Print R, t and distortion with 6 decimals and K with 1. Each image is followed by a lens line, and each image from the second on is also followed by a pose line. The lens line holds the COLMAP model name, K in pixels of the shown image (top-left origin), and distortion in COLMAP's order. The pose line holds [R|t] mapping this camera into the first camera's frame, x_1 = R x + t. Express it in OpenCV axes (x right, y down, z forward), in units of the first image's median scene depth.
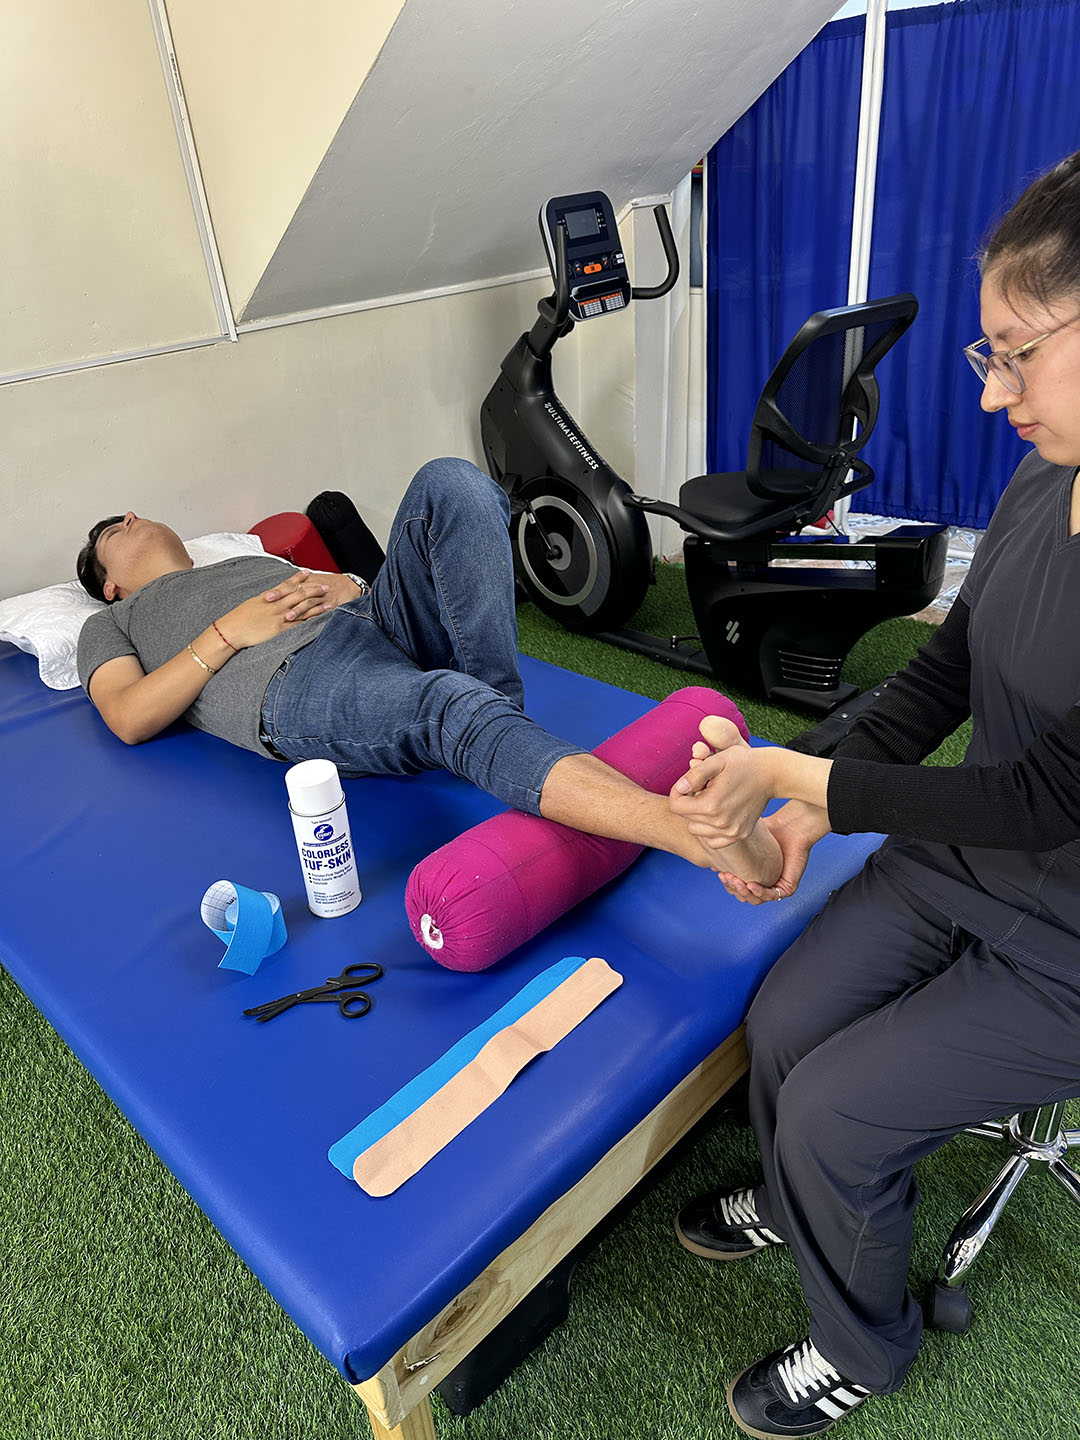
lens RADIAL K [[1008.9, 0, 536.7], [0, 1008.9, 718.0], [0, 0, 1]] dist [0.032089, -0.003900]
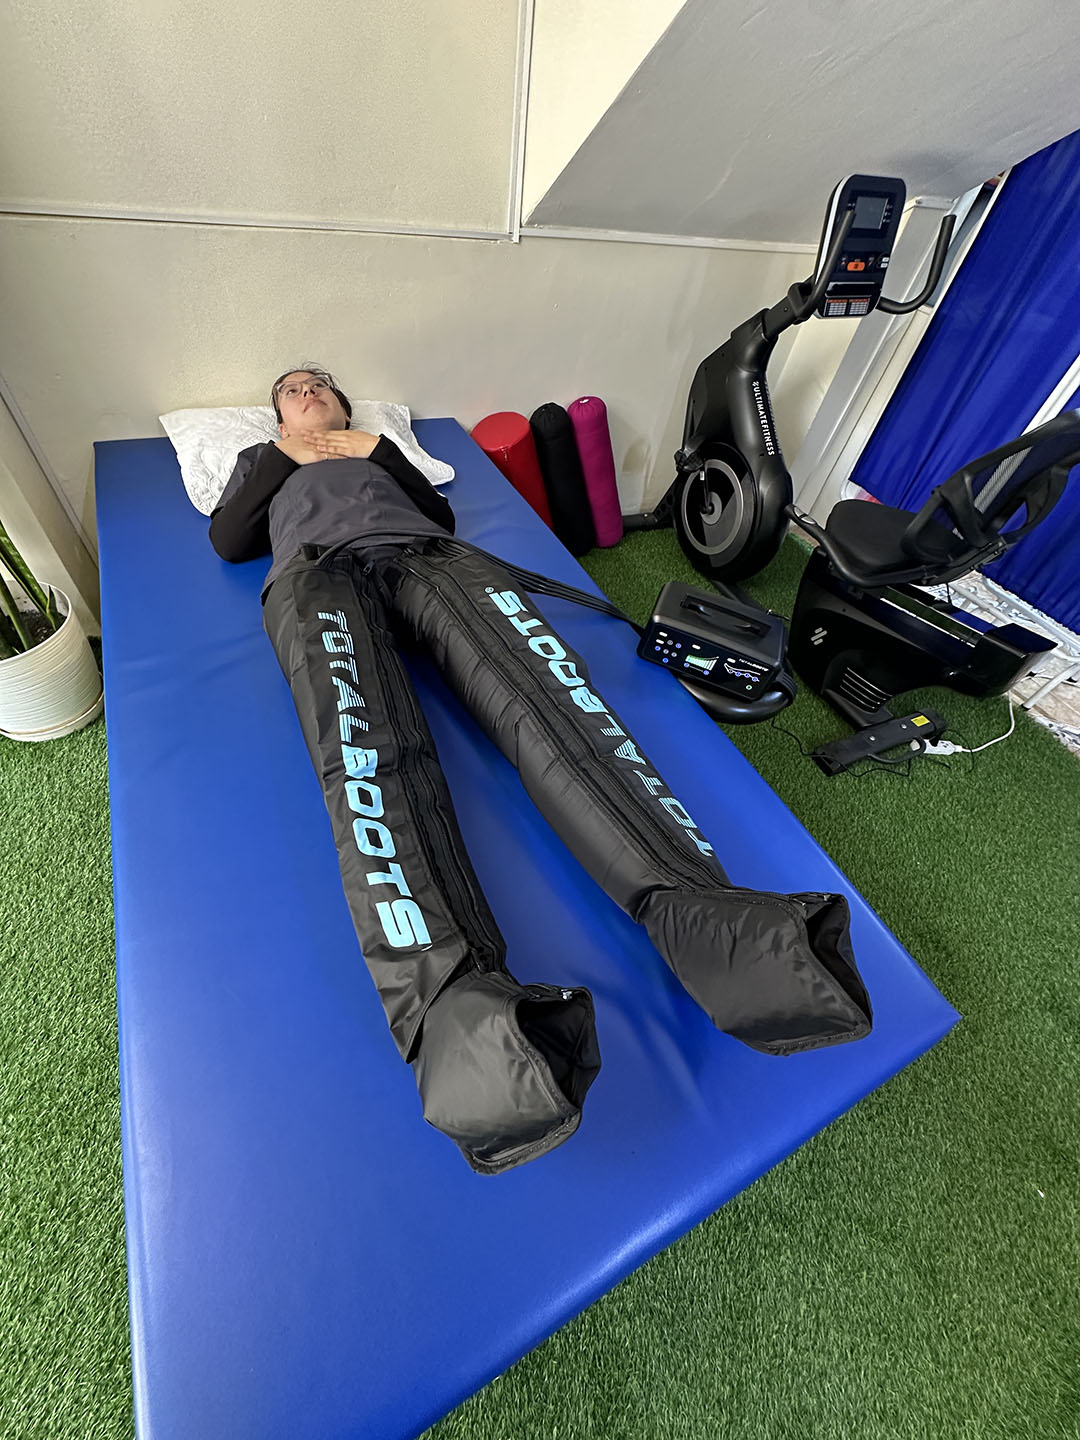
lens RADIAL K [[574.4, 0, 545.6], [0, 574.4, 721.8], [0, 0, 1]] dist [-0.007856, 0.001340]
pose [[0.930940, 0.359787, -0.062489, -0.034635], [-0.318060, 0.882947, 0.345315, -0.124273], [0.179414, -0.301592, 0.936404, 0.240780]]
